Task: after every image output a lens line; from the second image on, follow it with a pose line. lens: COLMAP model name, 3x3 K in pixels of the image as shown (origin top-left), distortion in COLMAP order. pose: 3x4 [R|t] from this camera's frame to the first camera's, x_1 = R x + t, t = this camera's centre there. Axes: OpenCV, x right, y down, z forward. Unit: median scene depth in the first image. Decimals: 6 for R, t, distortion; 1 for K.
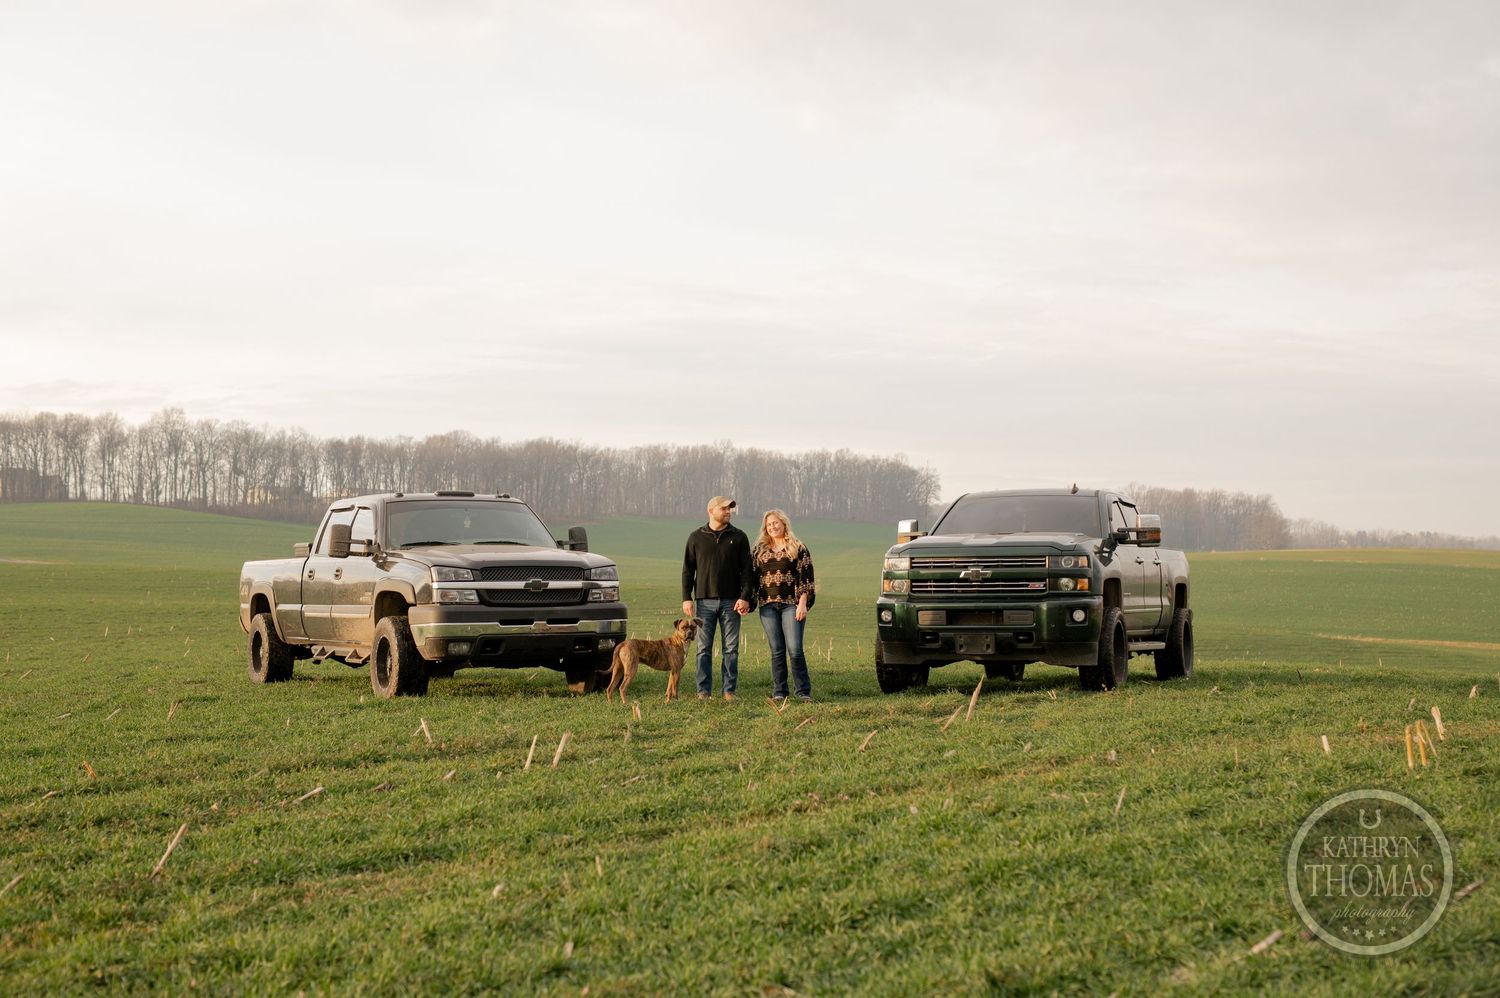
lens RADIAL K [[2182.0, 0, 750.0], [0, 2182.0, 499.0], [0, 0, 1]] dist [0.026287, -0.007859]
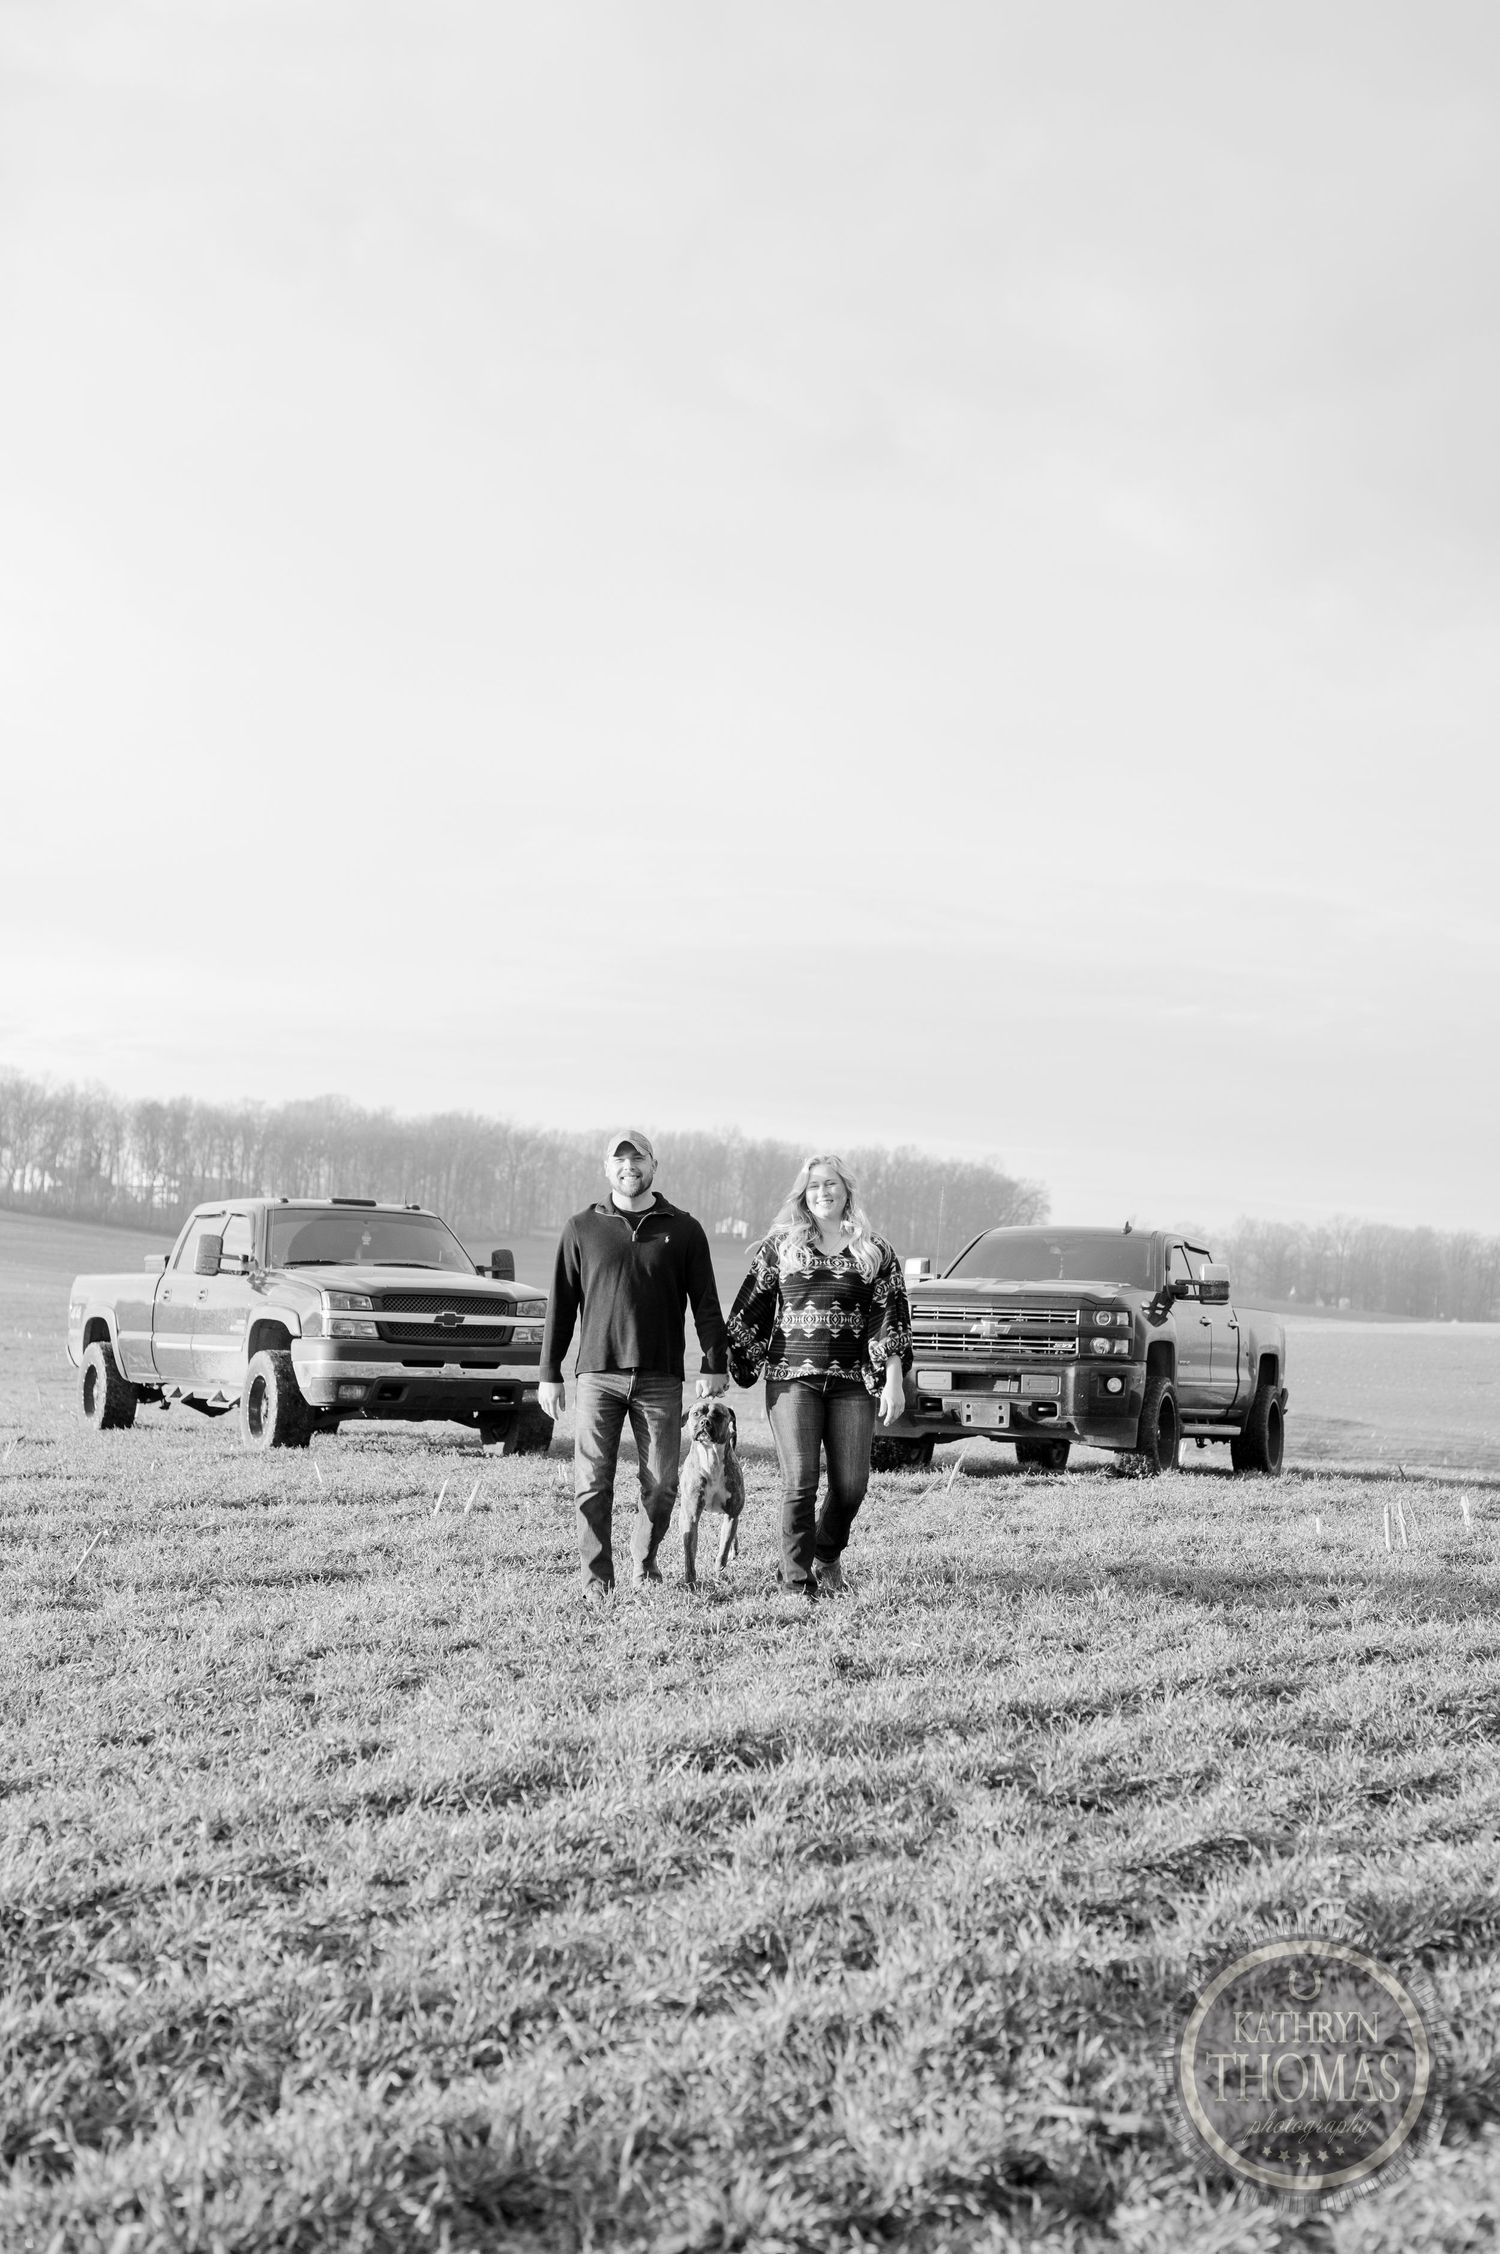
lens RADIAL K [[3278.8, 0, 750.0], [0, 3278.8, 1127.0], [0, 0, 1]] dist [0.026287, -0.007859]
pose [[0.999109, 0.041817, -0.005699, 0.017373], [-0.041954, 0.998769, -0.026469, -0.004359], [0.004585, 0.026685, 0.999633, -0.215350]]
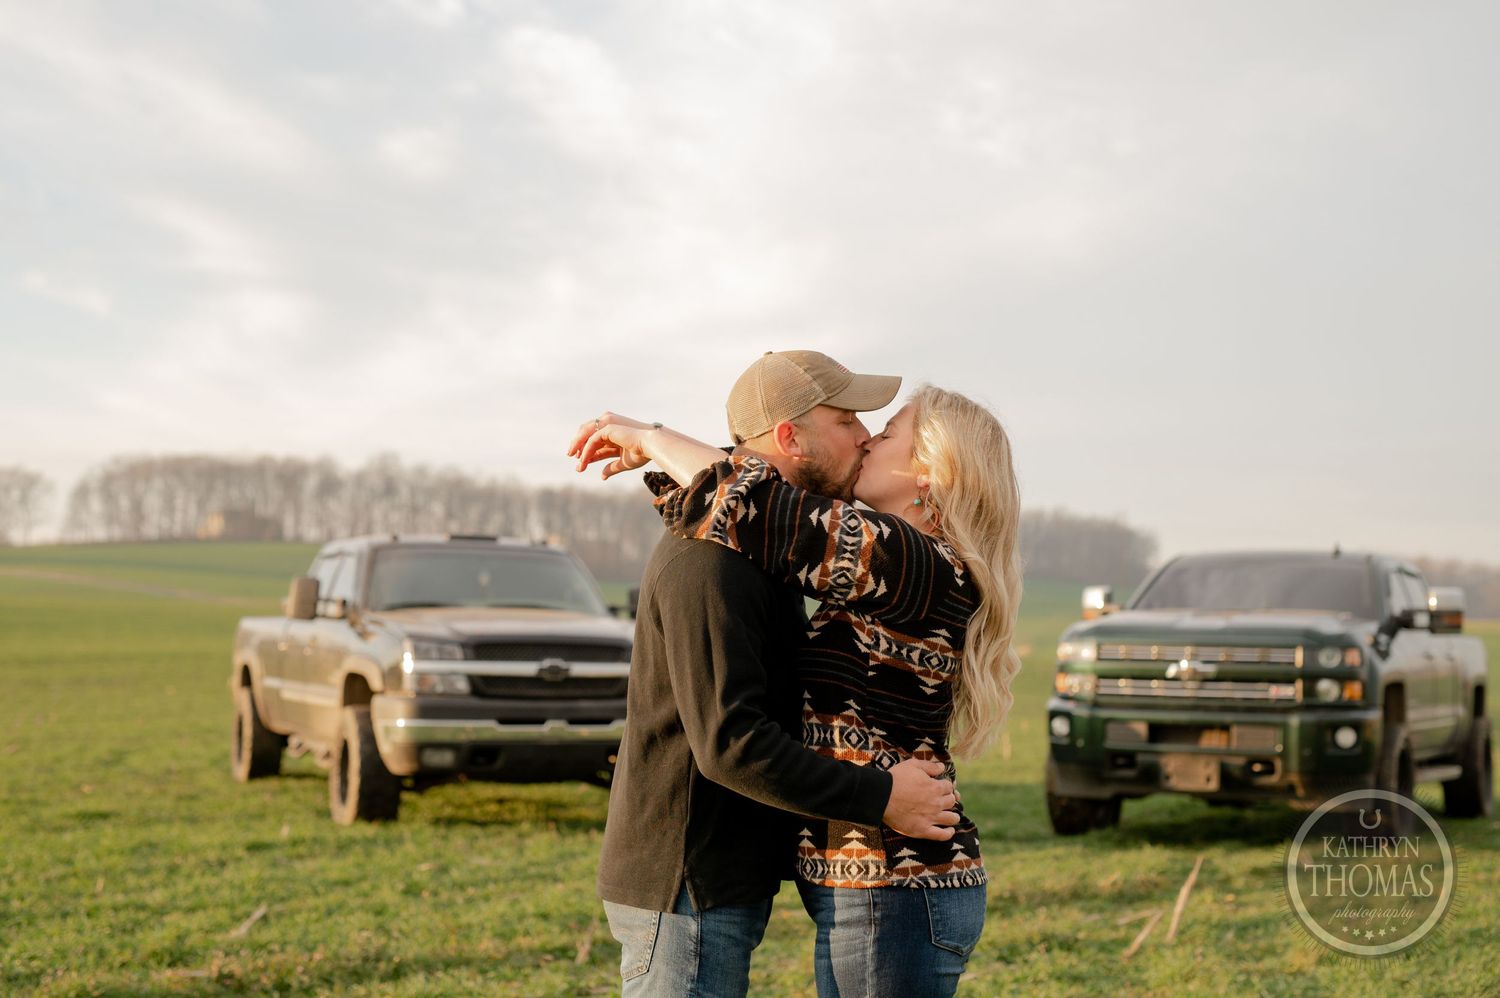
lens RADIAL K [[2182.0, 0, 750.0], [0, 2182.0, 499.0], [0, 0, 1]] dist [0.026287, -0.007859]
pose [[0.994830, 0.020252, -0.099515, 0.031704], [-0.022710, 0.999463, -0.023633, -0.000150], [0.098983, 0.025771, 0.994755, 0.295031]]
